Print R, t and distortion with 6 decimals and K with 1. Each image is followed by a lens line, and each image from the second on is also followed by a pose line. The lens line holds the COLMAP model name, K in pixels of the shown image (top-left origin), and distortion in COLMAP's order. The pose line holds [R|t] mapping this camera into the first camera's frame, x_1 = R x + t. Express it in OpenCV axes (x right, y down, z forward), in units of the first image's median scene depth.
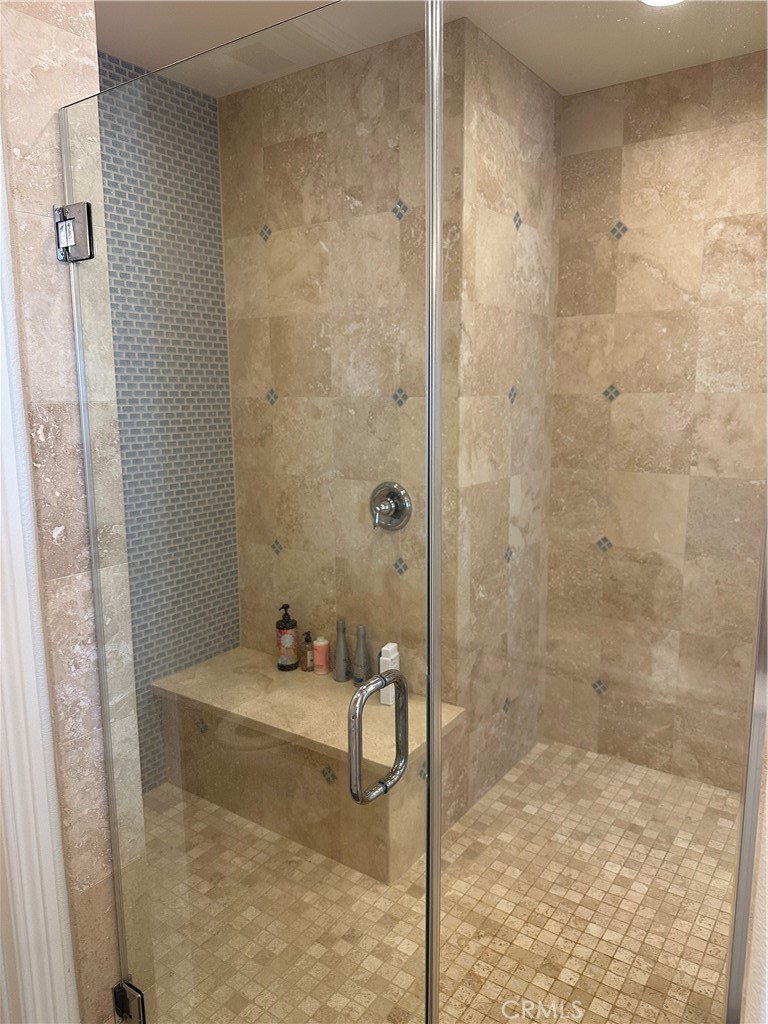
lens RADIAL K [[723.9, 0, 380.4], [0, 723.9, 512.4], [0, 0, 1]] dist [0.070519, -0.099231]
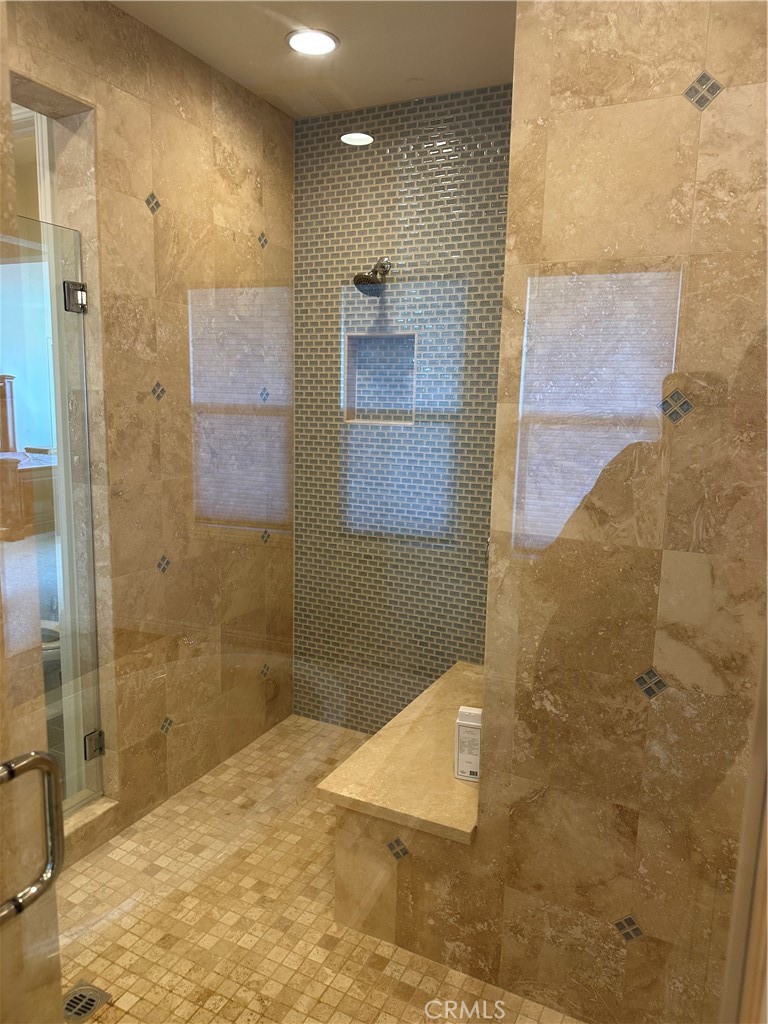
lens RADIAL K [[723.9, 0, 380.4], [0, 723.9, 512.4], [0, 0, 1]] dist [0.070519, -0.099231]
pose [[0.133747, 0.174177, -0.975589, 0.929576], [-0.185748, 0.971393, 0.147963, -0.160342], [0.973452, 0.161424, 0.162274, 0.907208]]
